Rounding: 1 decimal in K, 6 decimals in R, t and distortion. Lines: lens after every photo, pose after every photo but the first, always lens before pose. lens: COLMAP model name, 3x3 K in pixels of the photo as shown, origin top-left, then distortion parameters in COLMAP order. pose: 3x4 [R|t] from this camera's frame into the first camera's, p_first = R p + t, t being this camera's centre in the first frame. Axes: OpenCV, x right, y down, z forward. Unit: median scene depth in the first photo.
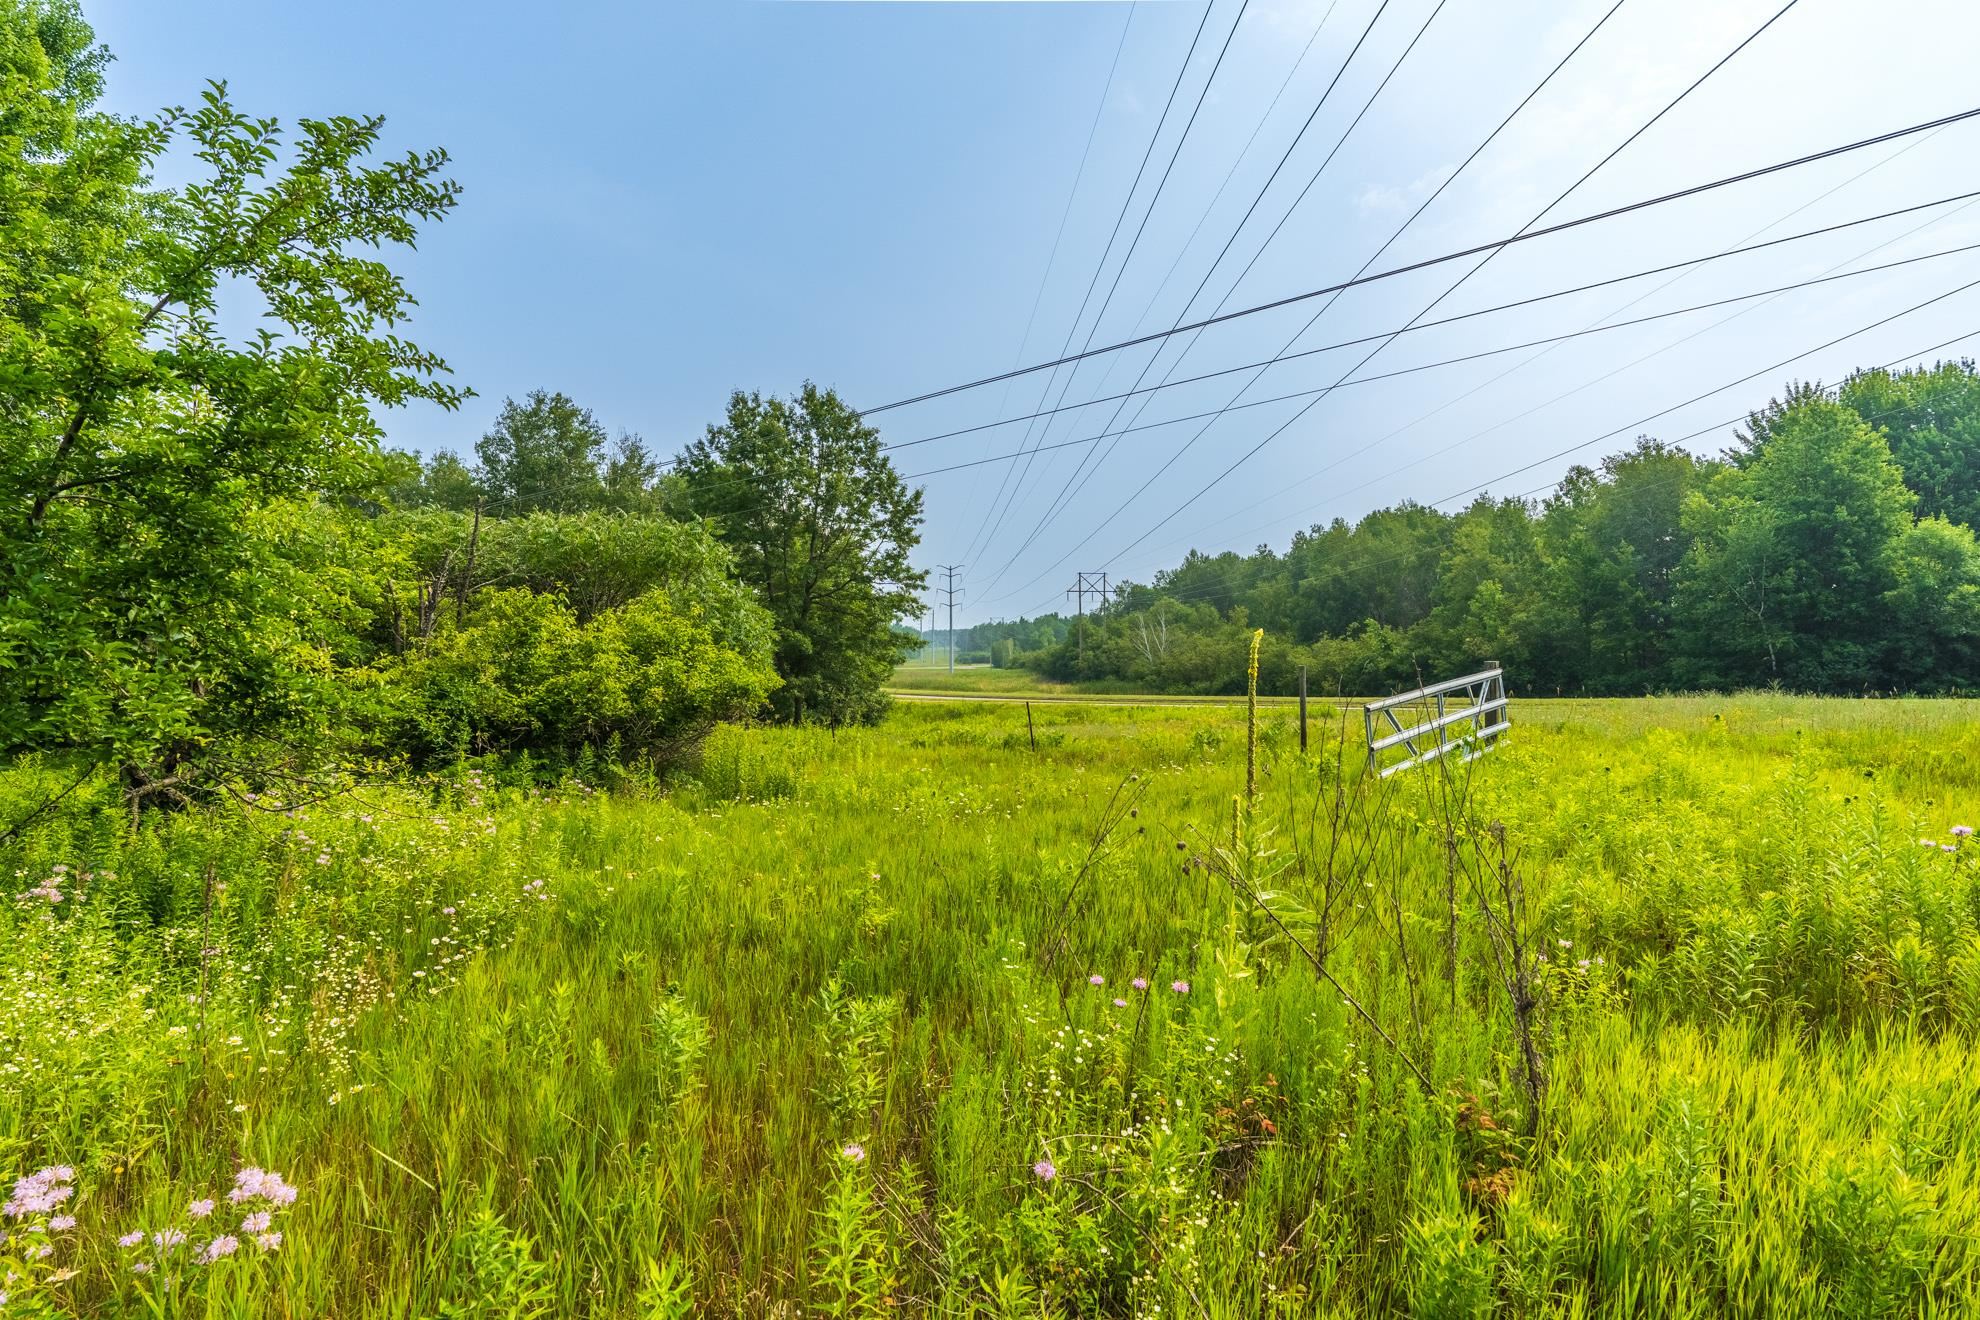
lens RADIAL K [[959.6, 0, 991.2], [0, 959.6, 651.3], [0, 0, 1]] dist [-0.002285, 0.004360]
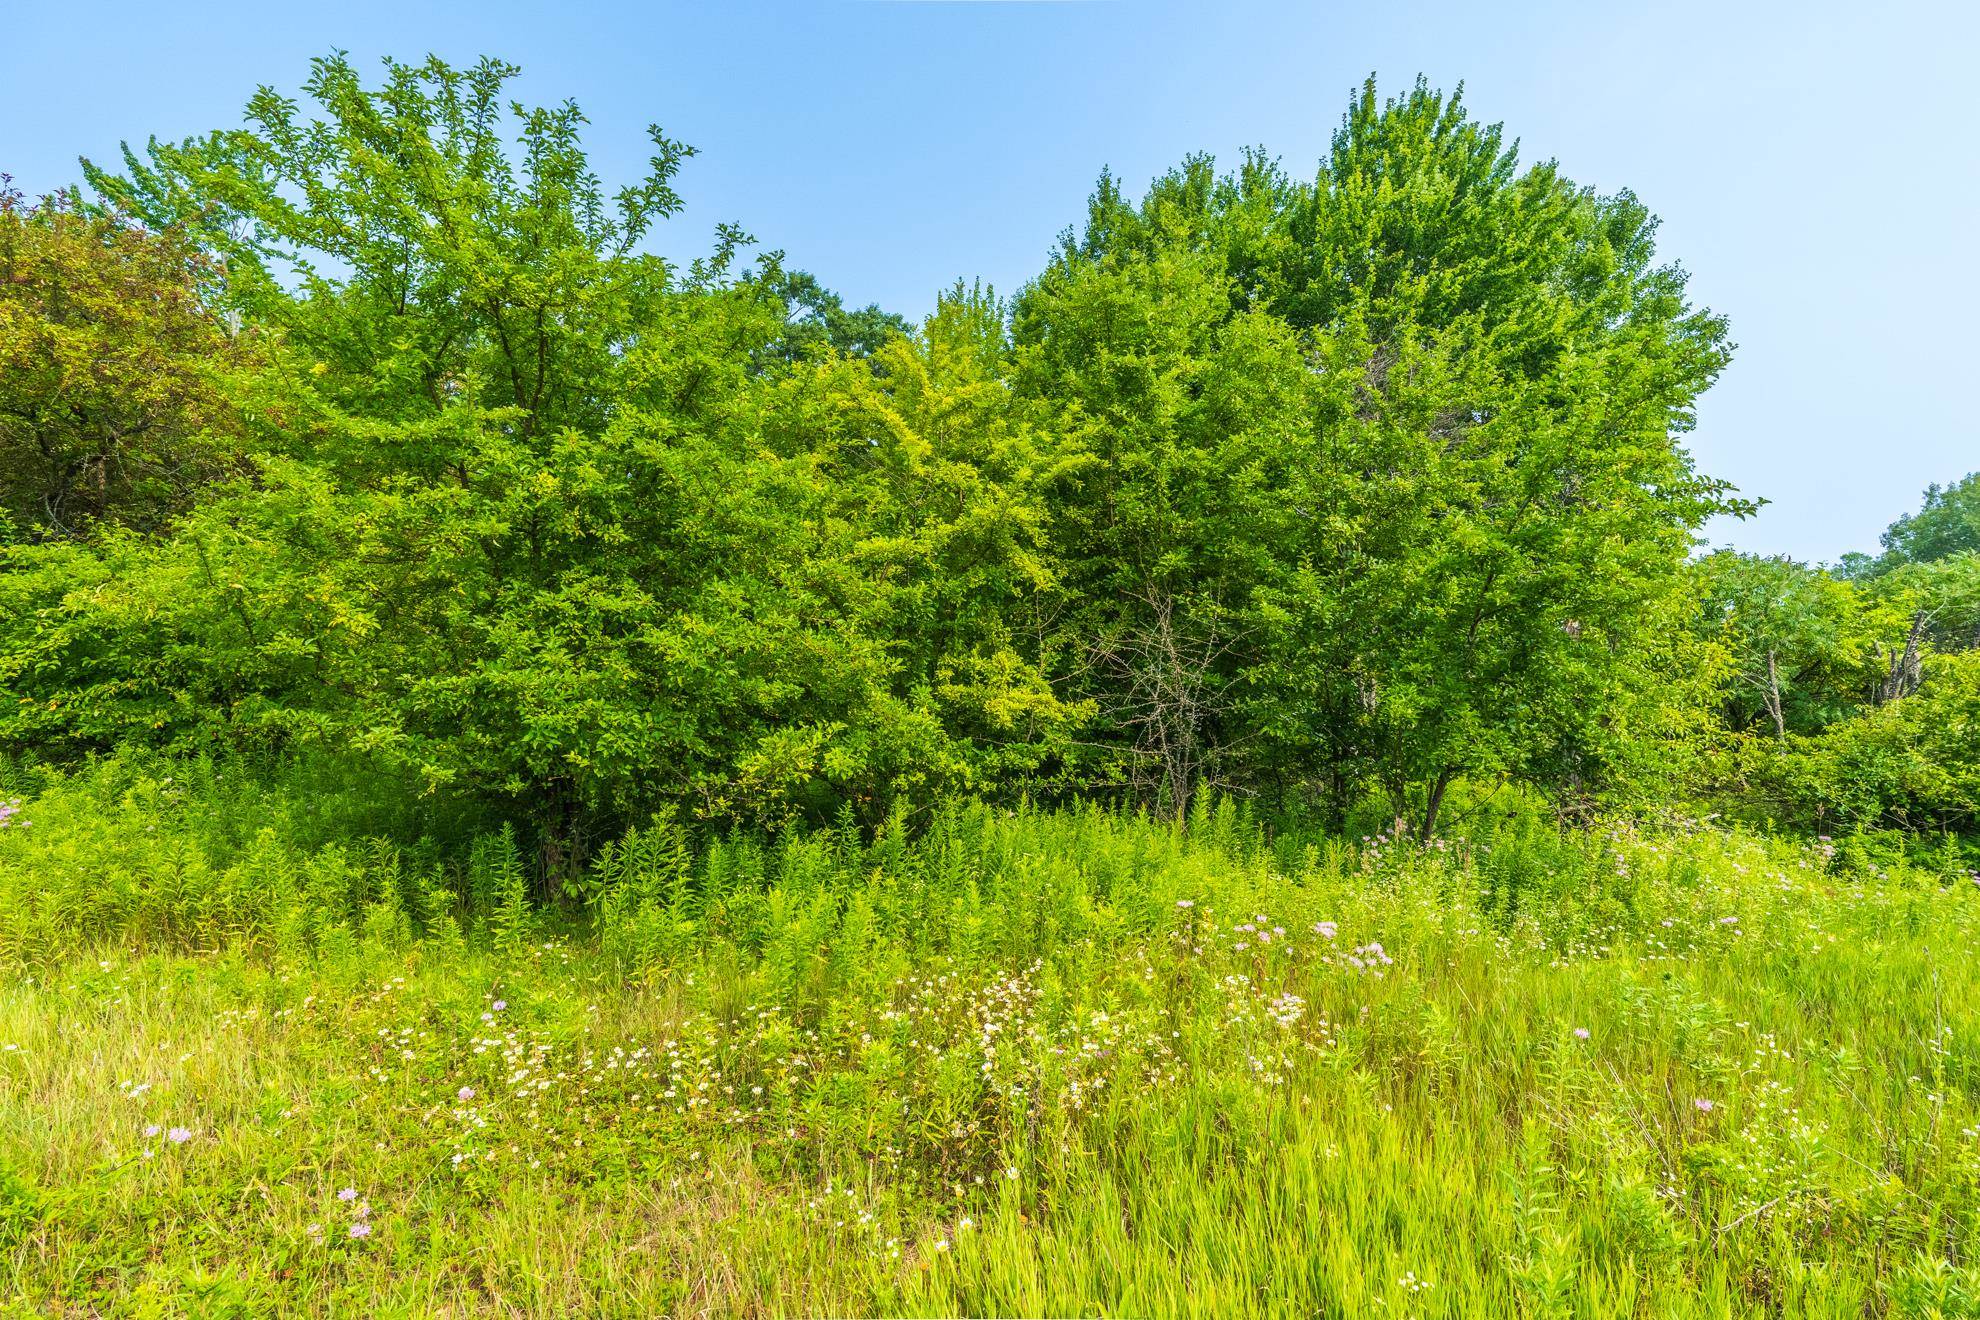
lens RADIAL K [[959.6, 0, 990.8], [0, 959.6, 663.9], [0, 0, 1]] dist [-0.002285, 0.004360]
pose [[0.179054, -0.013130, -0.983752, 0.169382], [-0.029971, 0.999374, -0.018794, -0.009323], [0.983383, 0.032849, 0.178548, -0.046748]]
